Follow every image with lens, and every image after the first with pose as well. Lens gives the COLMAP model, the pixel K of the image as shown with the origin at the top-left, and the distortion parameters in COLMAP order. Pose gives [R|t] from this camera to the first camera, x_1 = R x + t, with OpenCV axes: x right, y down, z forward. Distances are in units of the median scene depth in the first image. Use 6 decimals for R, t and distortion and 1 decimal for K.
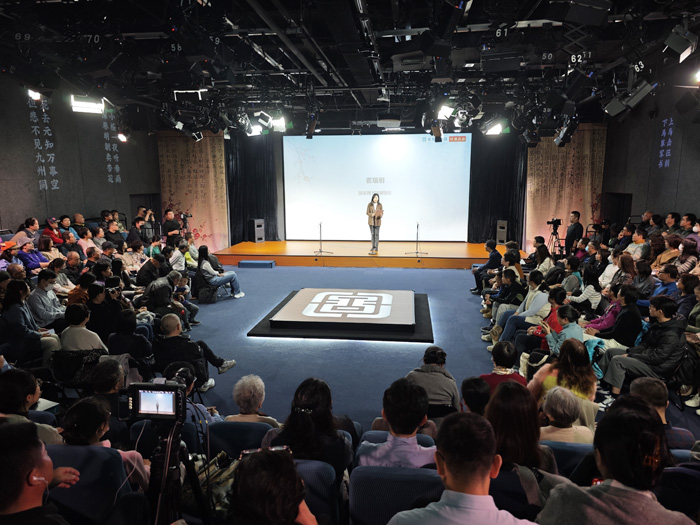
lens RADIAL K [[469.2, 0, 350.0], [0, 469.2, 262.5], [0, 0, 1]] dist [0.005094, 0.000649]
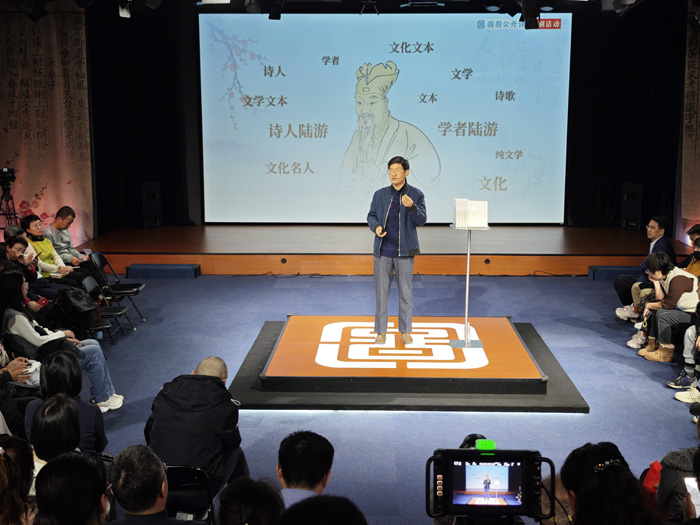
lens RADIAL K [[951.3, 0, 350.0], [0, 951.3, 262.5], [0, 0, 1]] dist [-0.005116, -0.024603]
pose [[0.995706, -0.010311, 0.091994, -0.101624], [0.011317, 0.999882, -0.010417, 0.007342], [-0.091876, 0.011413, 0.995705, -0.015237]]
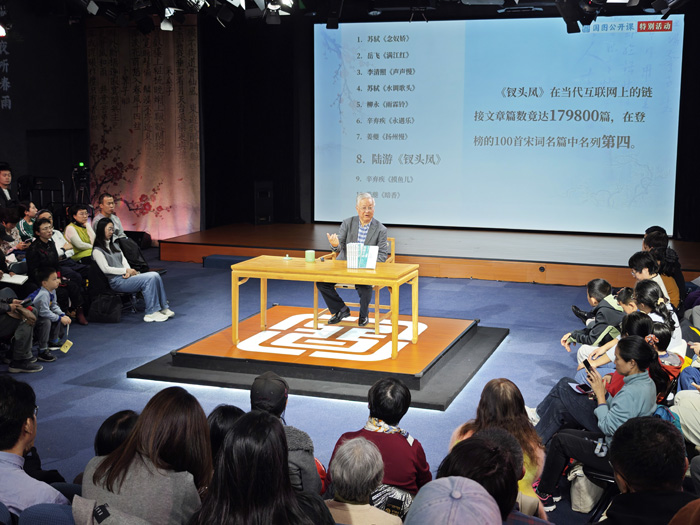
lens RADIAL K [[957.6, 0, 350.0], [0, 957.6, 262.5], [0, 0, 1]] dist [0.009789, -0.016470]
pose [[0.978563, 0.041108, -0.201805, 0.160442], [-0.044727, 0.998909, -0.013404, 0.013180], [0.201034, 0.022143, 0.979334, -0.047939]]
